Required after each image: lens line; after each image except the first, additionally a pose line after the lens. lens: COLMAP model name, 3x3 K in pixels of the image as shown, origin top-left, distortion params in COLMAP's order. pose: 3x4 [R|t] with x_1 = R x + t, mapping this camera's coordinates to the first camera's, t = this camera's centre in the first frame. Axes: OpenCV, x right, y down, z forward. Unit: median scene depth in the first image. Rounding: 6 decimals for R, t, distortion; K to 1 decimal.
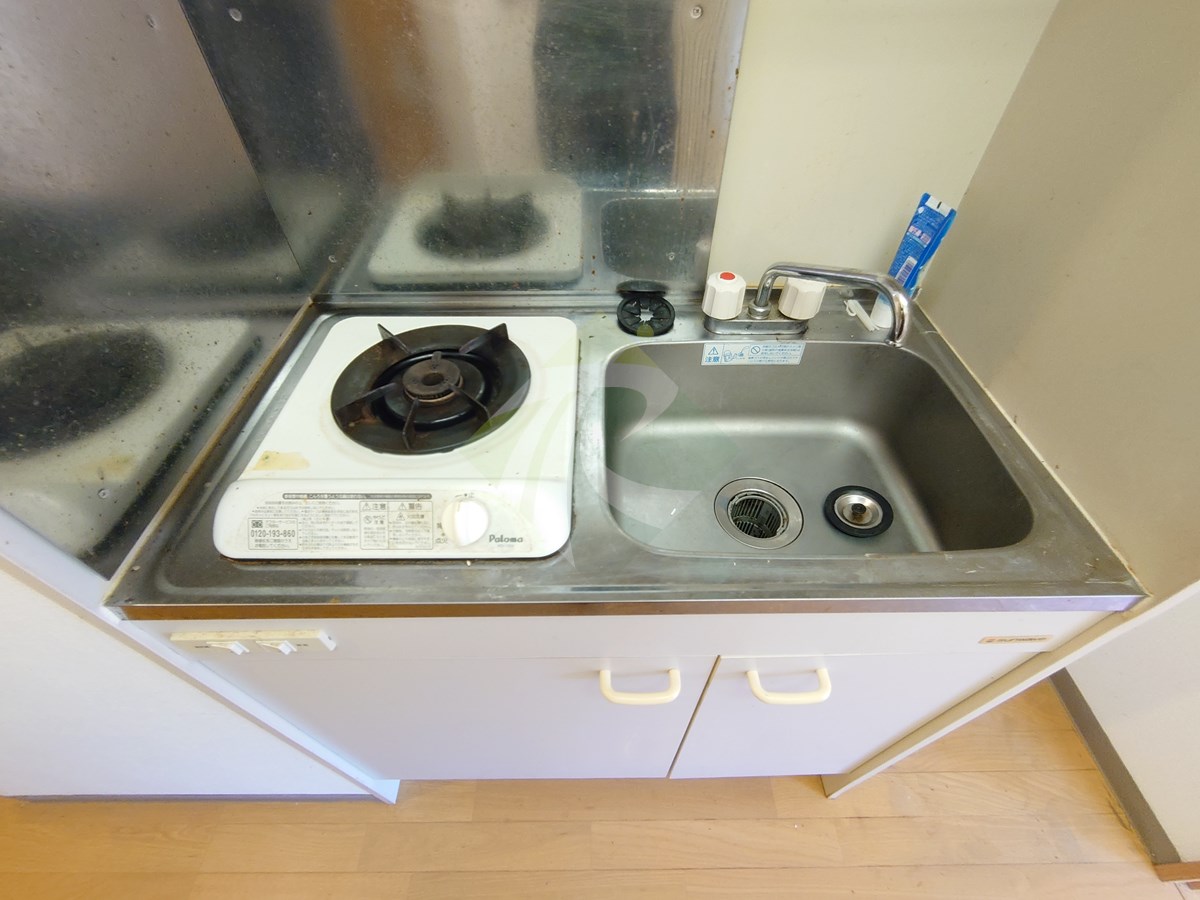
lens RADIAL K [[515.5, 0, 599.7], [0, 515.5, 450.0], [0, 0, 1]] dist [0.001557, -0.001347]
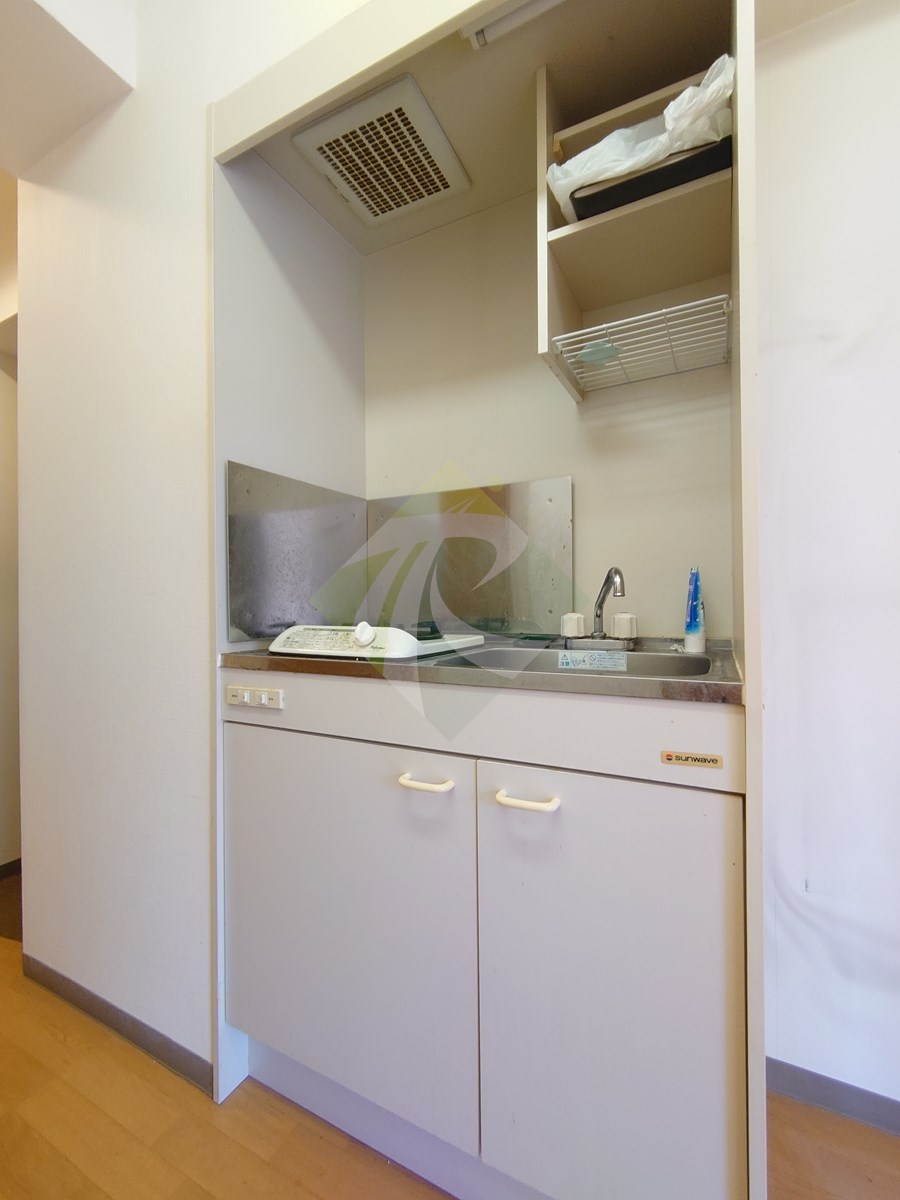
lens RADIAL K [[515.5, 0, 449.1], [0, 515.5, 603.3], [0, 0, 1]] dist [0.001557, -0.001347]
pose [[0.885832, -0.007052, -0.463952, 0.623205], [-0.333724, 0.685015, -0.647598, 0.793766], [0.322381, 0.728495, 0.604454, -0.143955]]
